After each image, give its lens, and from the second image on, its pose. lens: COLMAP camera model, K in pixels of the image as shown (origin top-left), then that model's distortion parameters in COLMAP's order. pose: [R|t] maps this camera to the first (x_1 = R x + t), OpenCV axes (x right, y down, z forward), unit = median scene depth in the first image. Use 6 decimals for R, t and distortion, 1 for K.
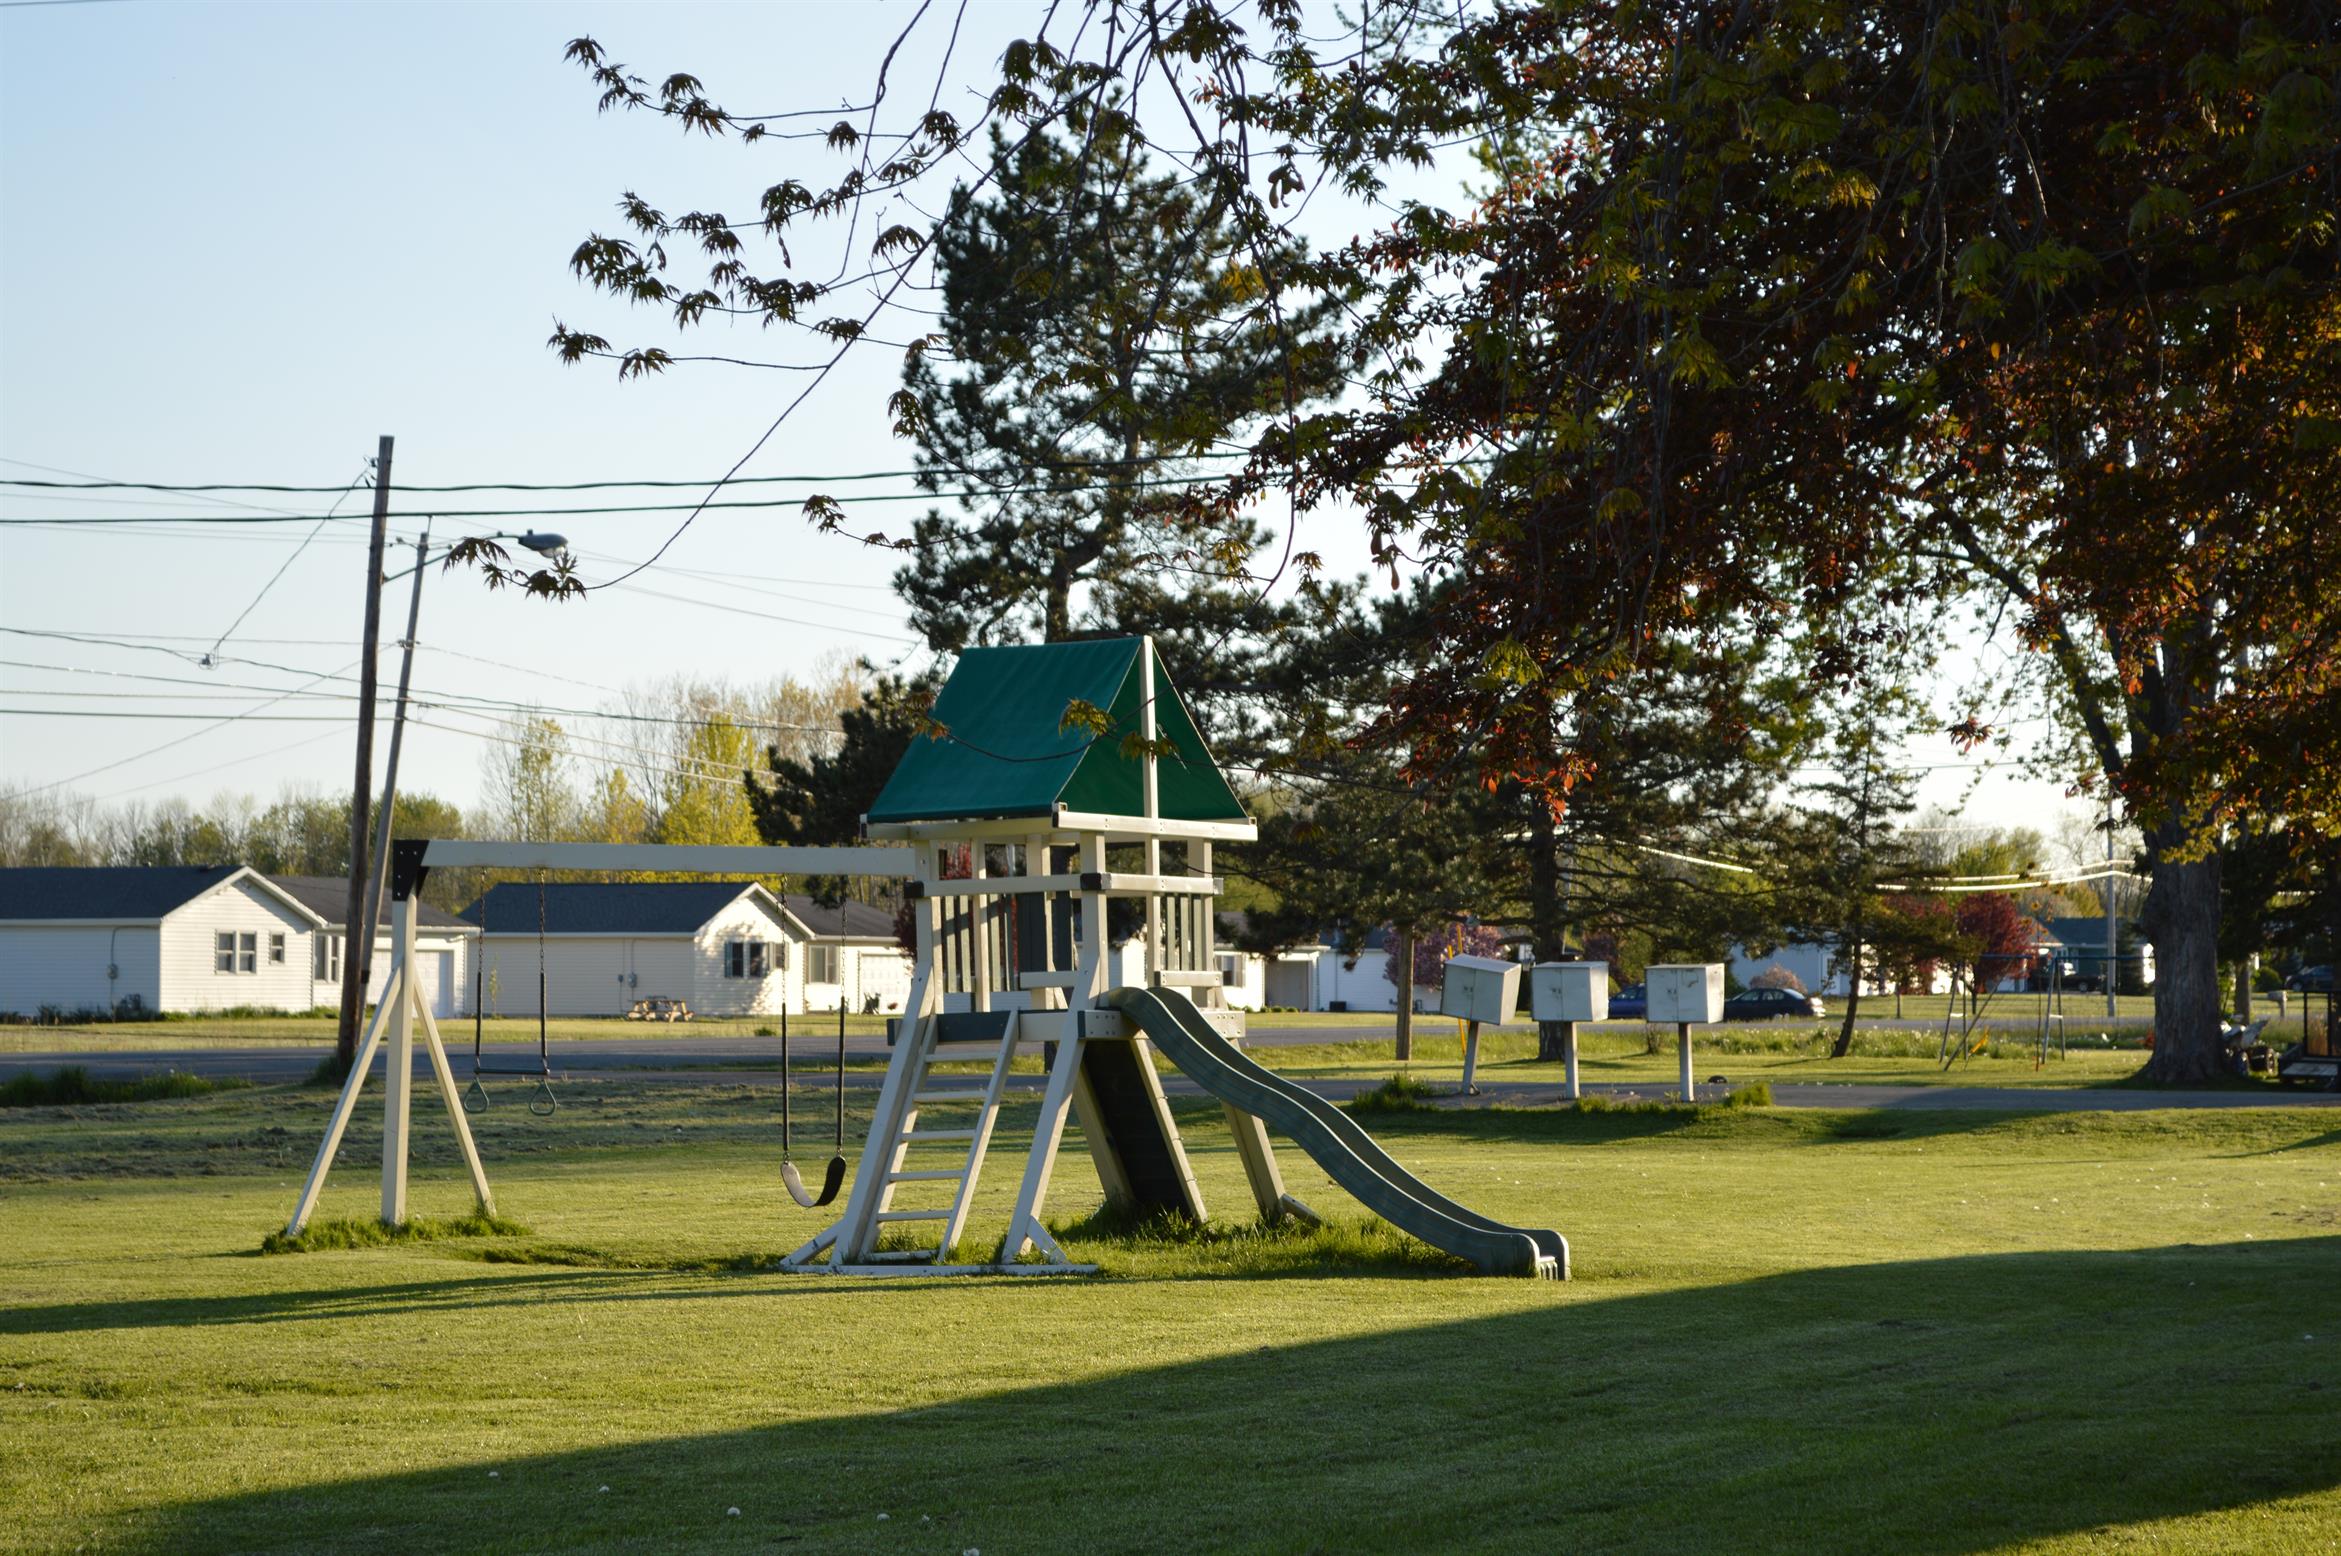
lens RADIAL K [[5462.7, 0, 1170.5], [0, 5462.7, 778.0], [0, 0, 1]] dist [0.051347, 0.009832]
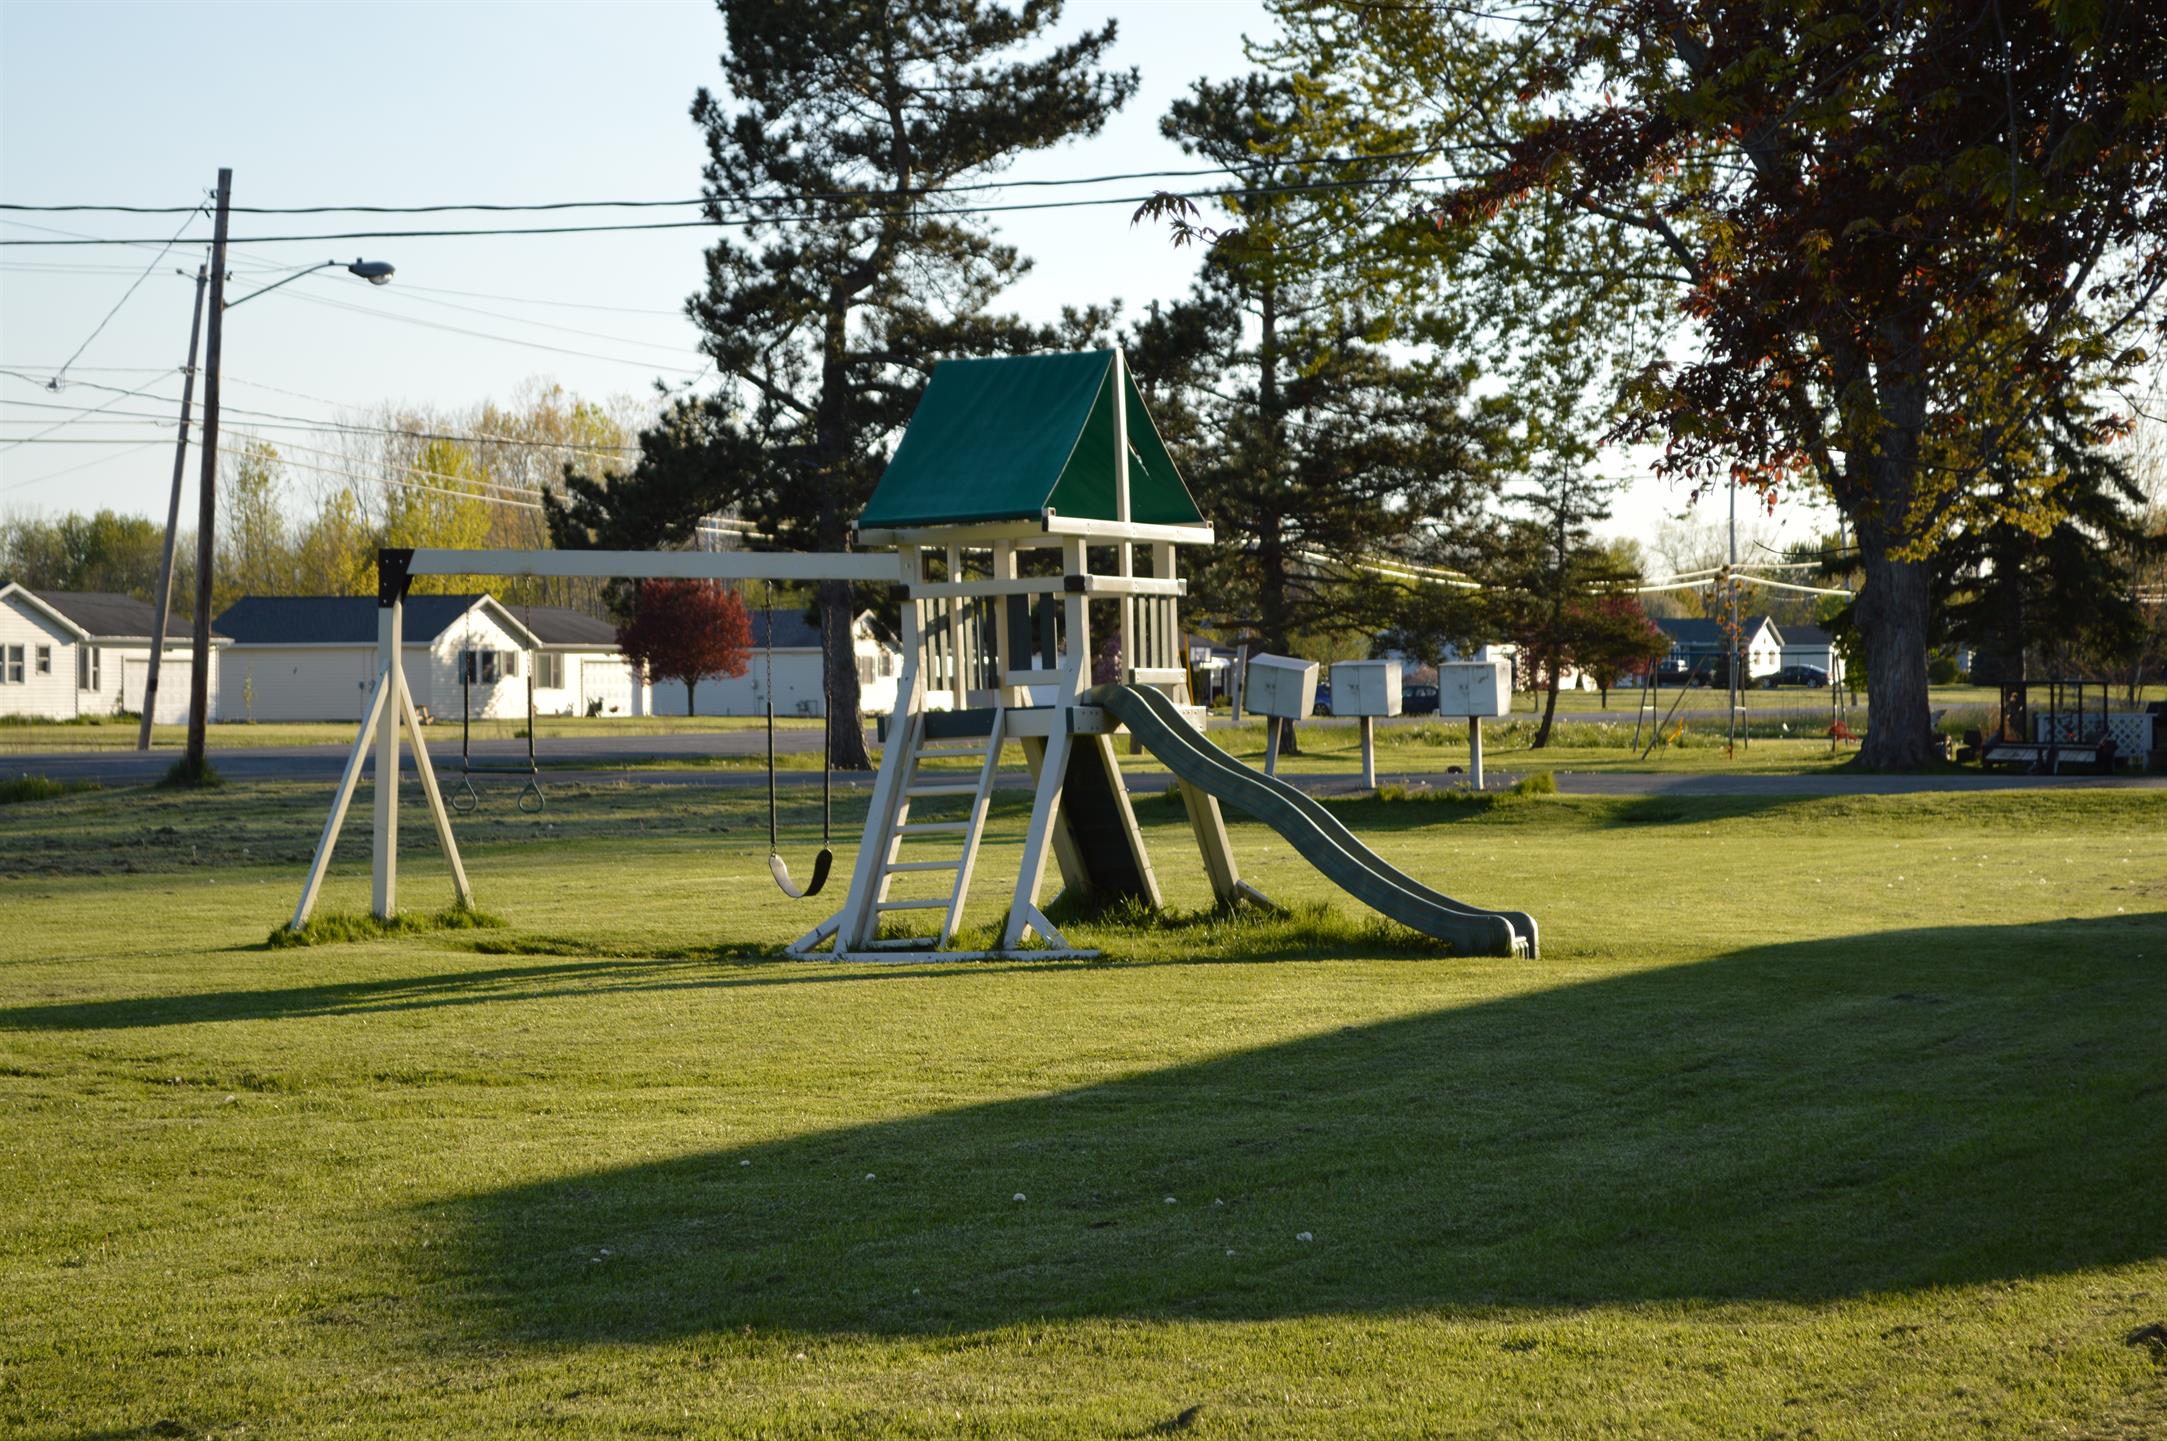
lens RADIAL K [[5056.7, 0, 1083.5], [0, 5056.7, 720.5], [0, 0, 1]] dist [0.051347, 0.009832]
pose [[0.998609, -0.008979, 0.051956, -0.024635], [0.006663, 0.998983, 0.044583, 0.000802], [-0.052303, -0.044175, 0.997654, 0.013904]]
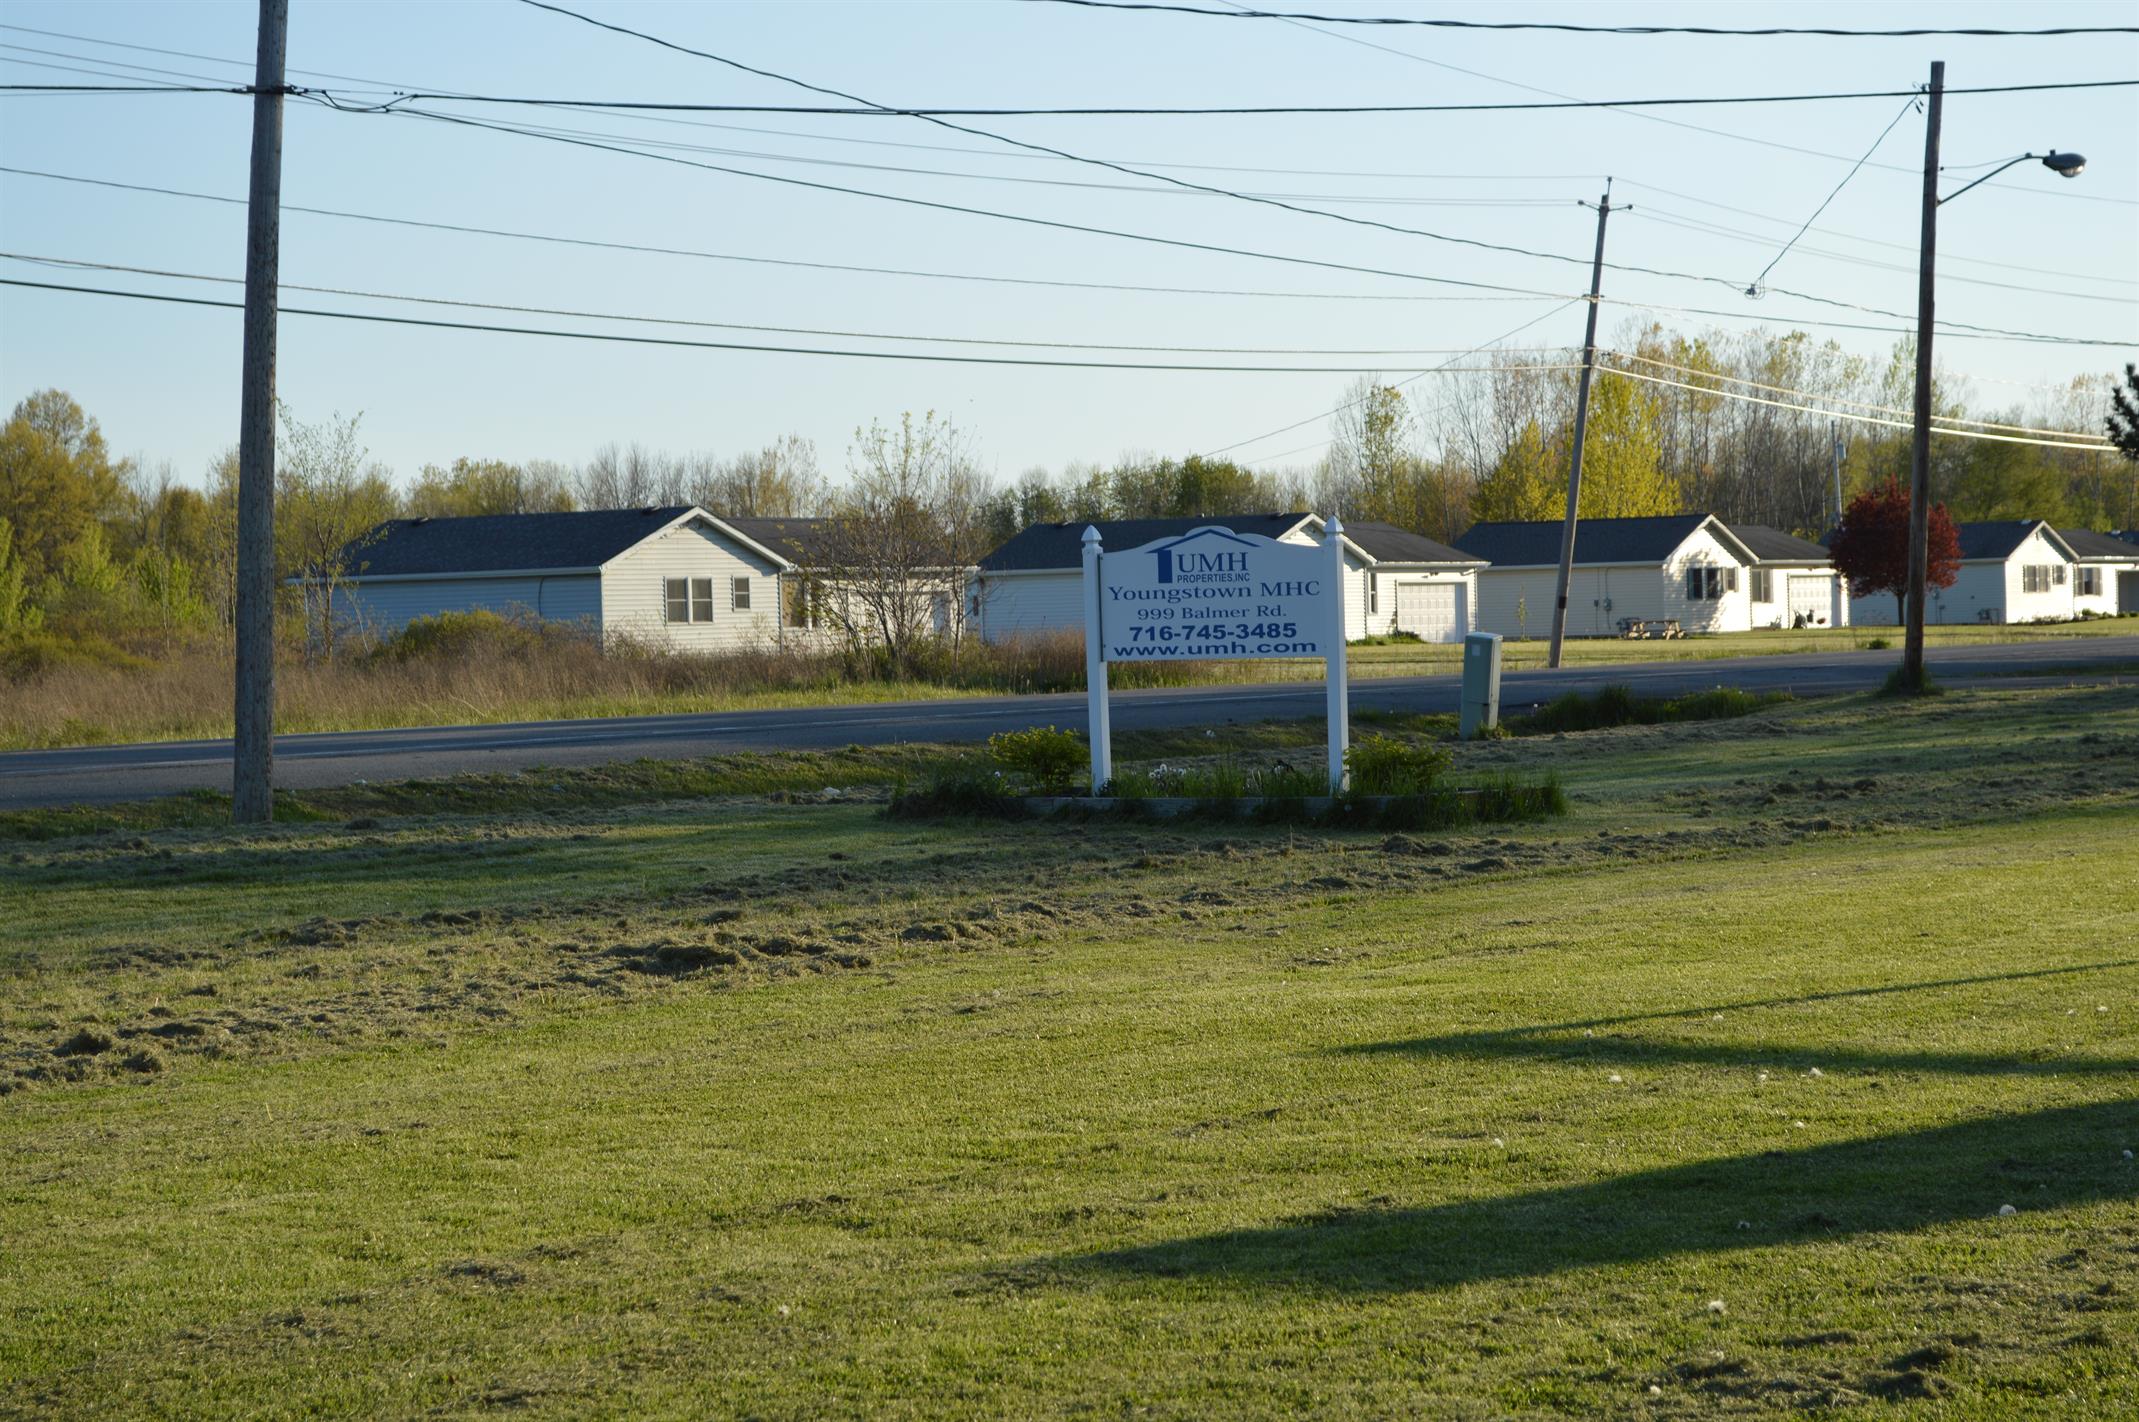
lens RADIAL K [[4586.1, 0, 1069.5], [0, 4586.1, 711.0], [0, 0, 1]] dist [0.013255, 0.118994]
pose [[0.988146, -0.027667, -0.151006, -0.143974], [0.036494, 0.997764, 0.056001, 0.003814], [0.149119, -0.060848, 0.986945, 0.097497]]
